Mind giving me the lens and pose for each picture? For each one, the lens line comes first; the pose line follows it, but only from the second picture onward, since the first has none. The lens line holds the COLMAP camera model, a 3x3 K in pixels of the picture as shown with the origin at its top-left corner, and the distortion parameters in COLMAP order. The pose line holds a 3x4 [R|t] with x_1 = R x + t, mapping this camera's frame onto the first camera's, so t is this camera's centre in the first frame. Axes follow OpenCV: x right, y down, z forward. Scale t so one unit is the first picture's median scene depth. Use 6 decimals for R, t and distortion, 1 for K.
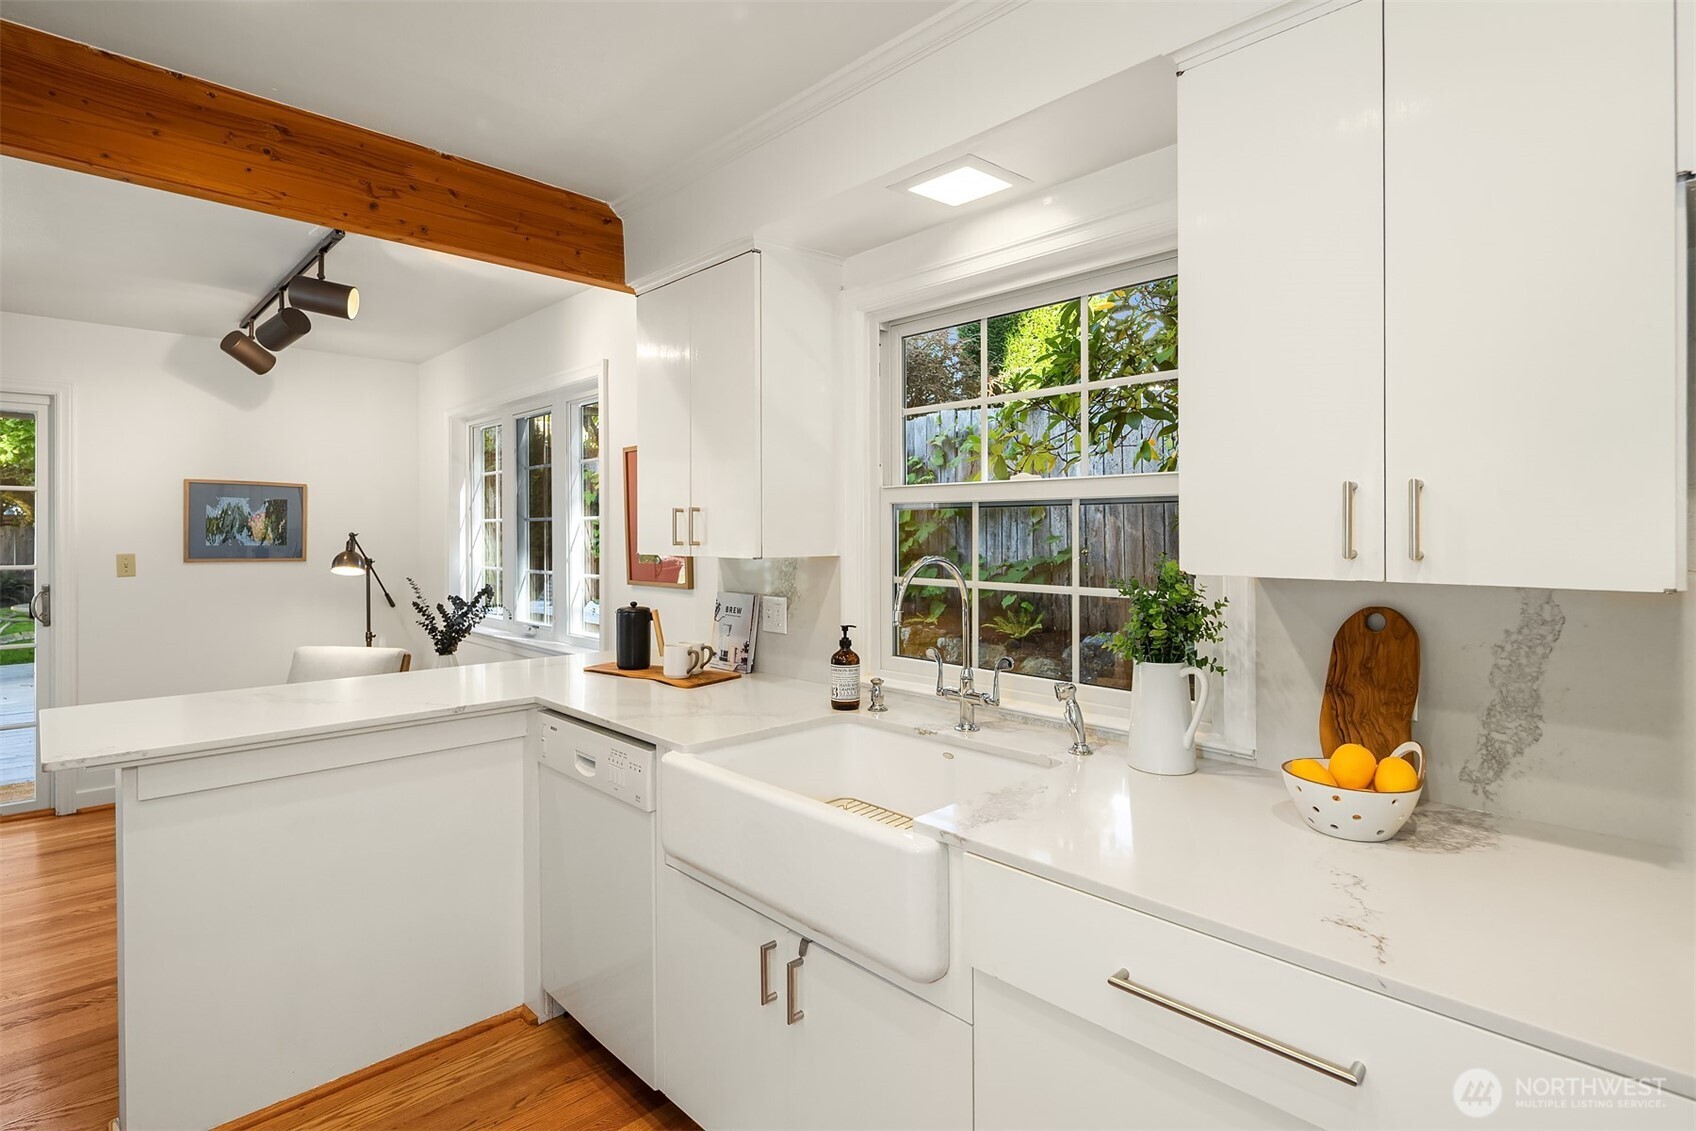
lens RADIAL K [[819.1, 0, 826.6], [0, 819.1, 528.5], [0, 0, 1]] dist [0.001948, -0.000345]
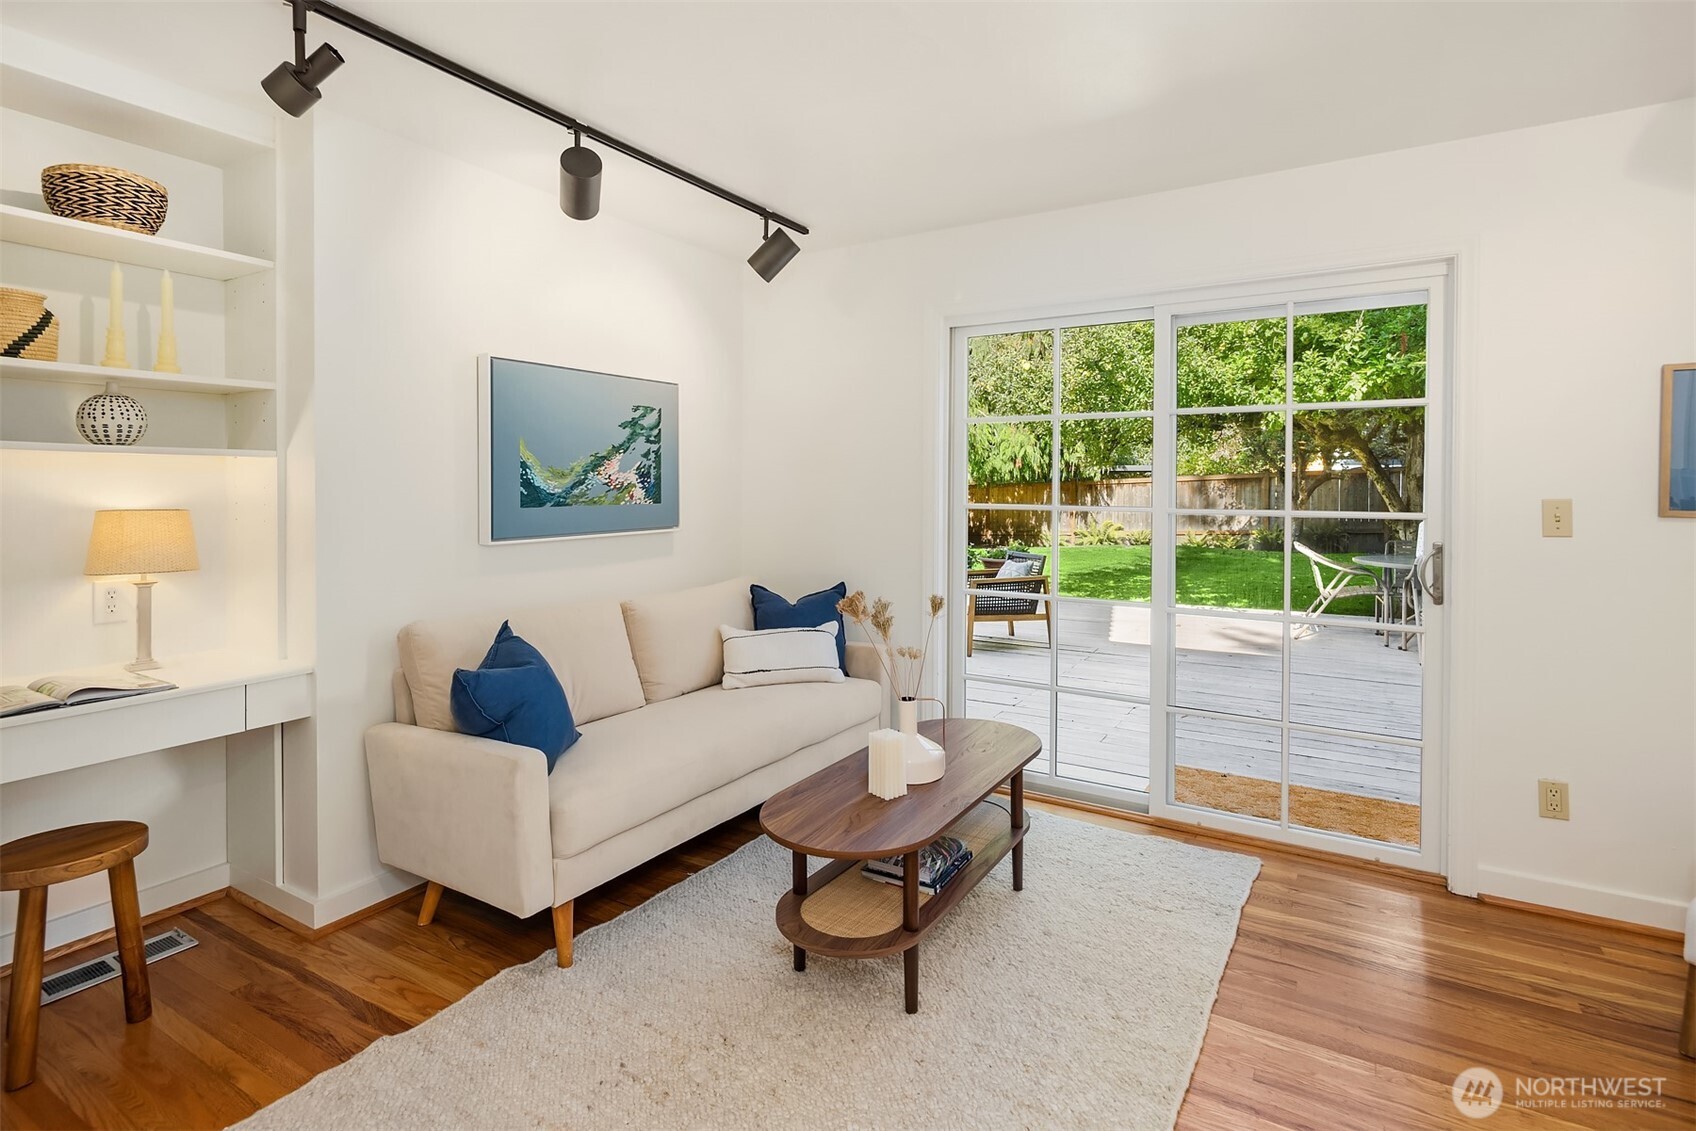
lens RADIAL K [[866.4, 0, 825.6], [0, 866.4, 506.8], [0, 0, 1]] dist [0.000031, -0.000310]
pose [[0.255487, 0.019977, -0.966606, -0.575282], [0.007388, 0.999717, 0.022614, 0.027463], [0.966784, -0.012919, 0.255267, 0.484836]]
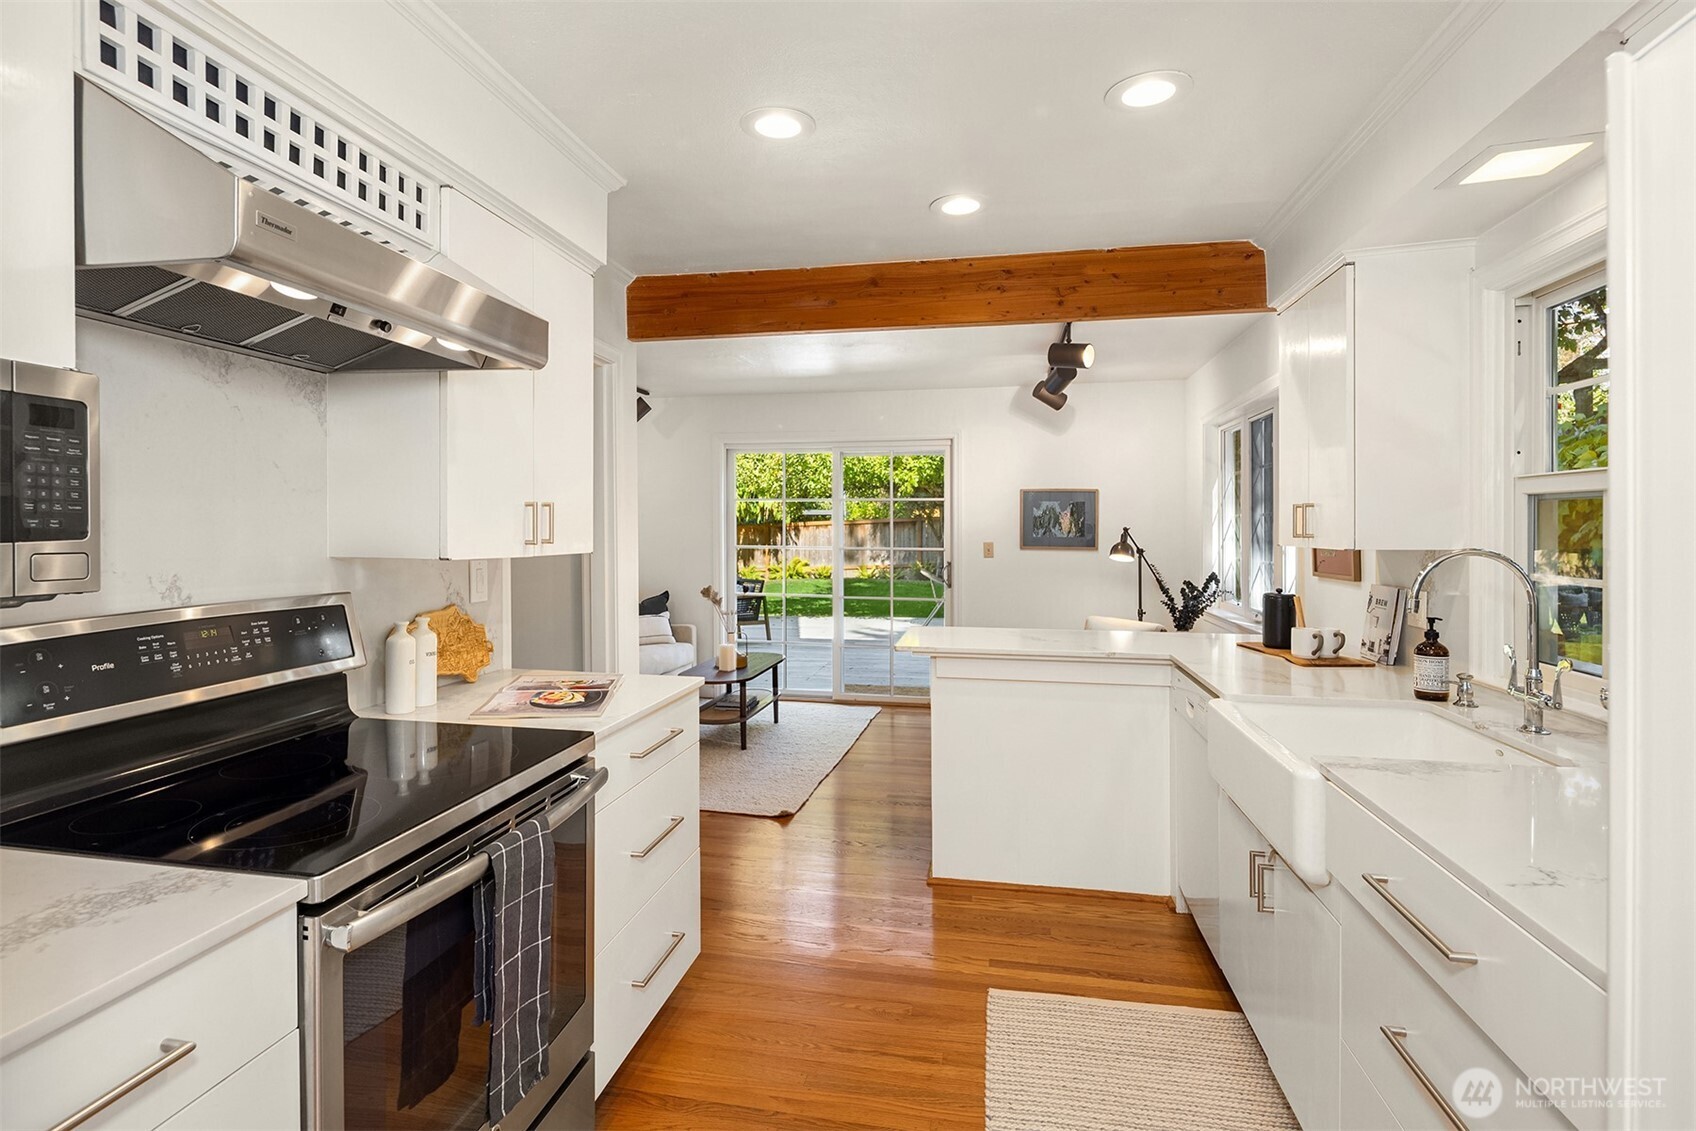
lens RADIAL K [[819.1, 0, 826.6], [0, 819.1, 528.5], [0, 0, 1]] dist [0.001948, -0.000345]
pose [[0.574829, -0.001367, -0.818273, 0.276430], [0.006599, 0.999974, 0.002965, 0.000458], [0.818247, -0.007104, 0.574823, -0.124810]]
